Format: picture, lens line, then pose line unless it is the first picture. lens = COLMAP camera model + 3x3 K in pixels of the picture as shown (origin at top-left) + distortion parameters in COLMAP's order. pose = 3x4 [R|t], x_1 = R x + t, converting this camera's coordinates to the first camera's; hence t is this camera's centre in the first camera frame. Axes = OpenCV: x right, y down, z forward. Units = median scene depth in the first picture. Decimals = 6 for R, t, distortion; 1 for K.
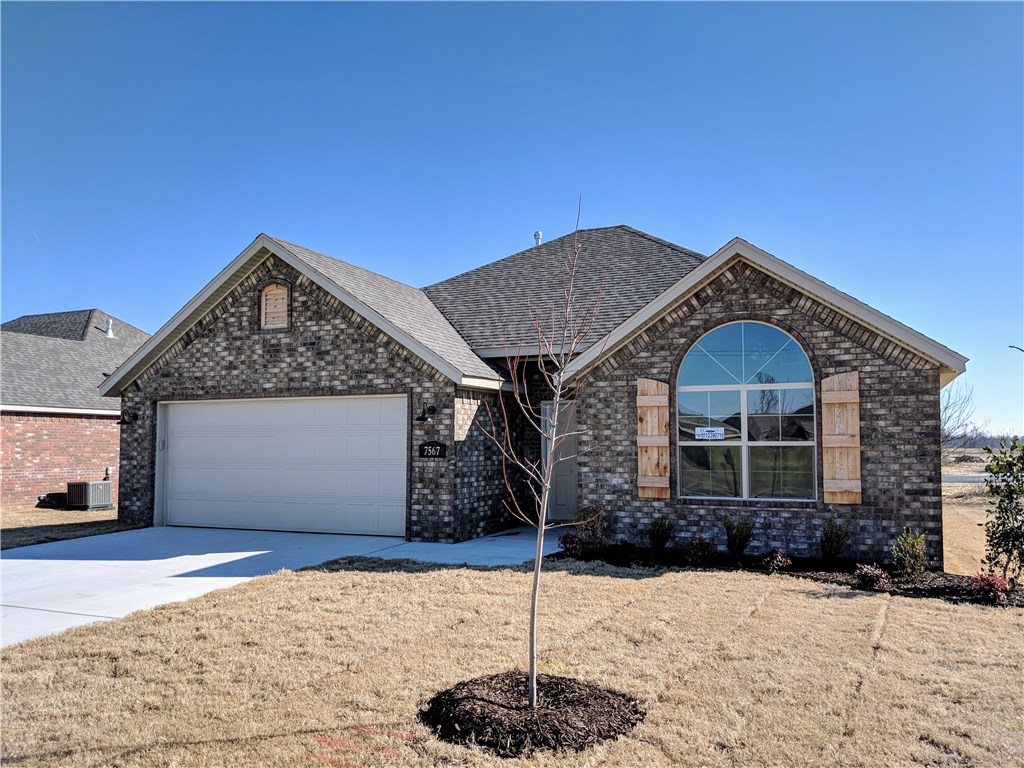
lens RADIAL K [[819.7, 0, 497.5], [0, 819.7, 397.0], [0, 0, 1]] dist [0.062708, -0.124324]
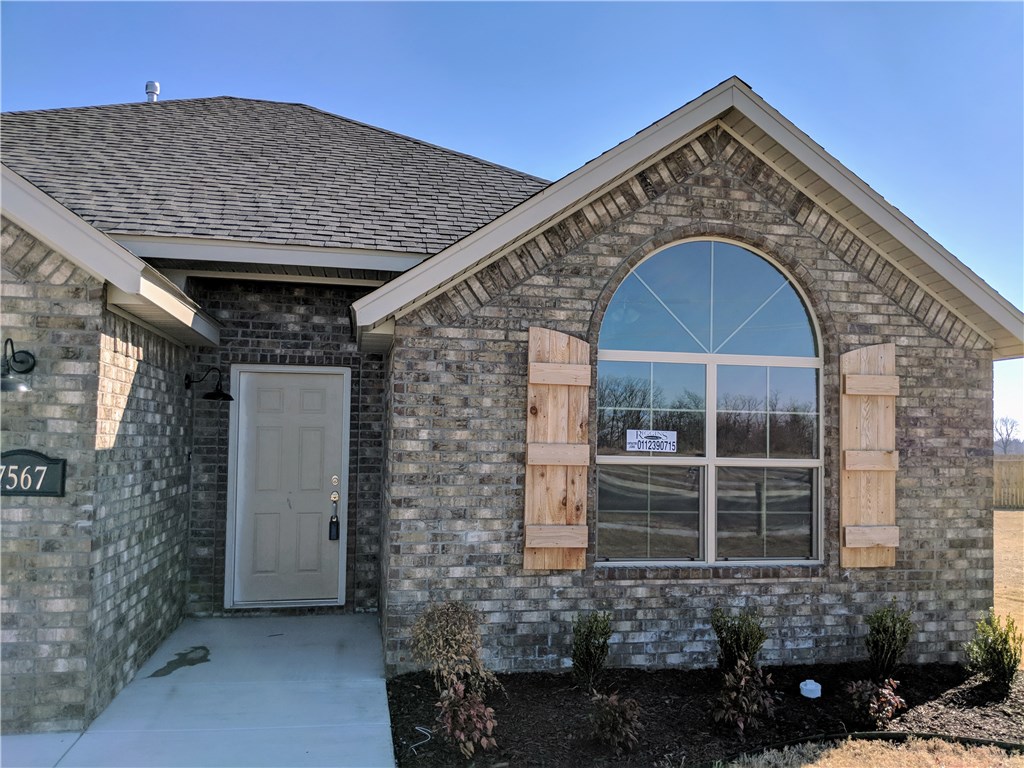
lens RADIAL K [[819.7, 0, 521.5], [0, 819.7, 399.8], [0, 0, 1]] dist [0.062708, -0.124324]
pose [[0.811770, 0.044204, 0.582301, -0.115318], [-0.052164, 0.998634, -0.003088, 0.022340], [-0.581642, -0.027869, 0.812967, 0.595230]]
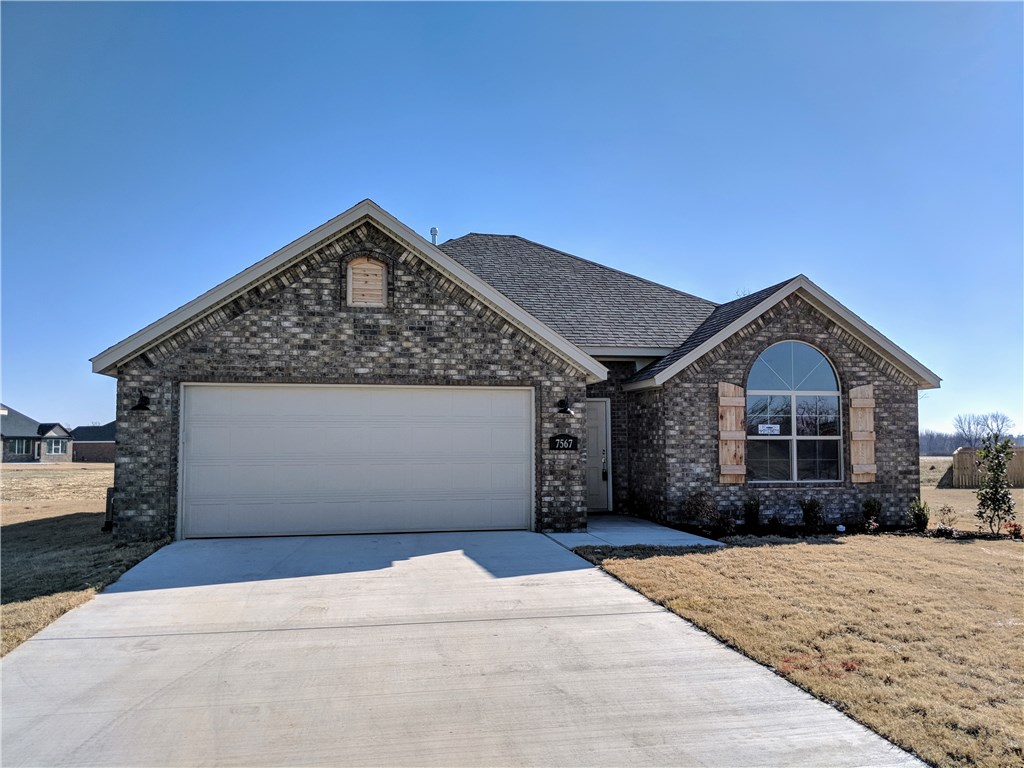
lens RADIAL K [[819.7, 0, 506.7], [0, 819.7, 396.7], [0, 0, 1]] dist [0.062708, -0.124324]
pose [[0.817704, 0.034406, 0.574609, -0.743348], [-0.032678, 0.999377, -0.013337, 0.023517], [-0.574710, -0.007871, 0.818319, 0.207999]]
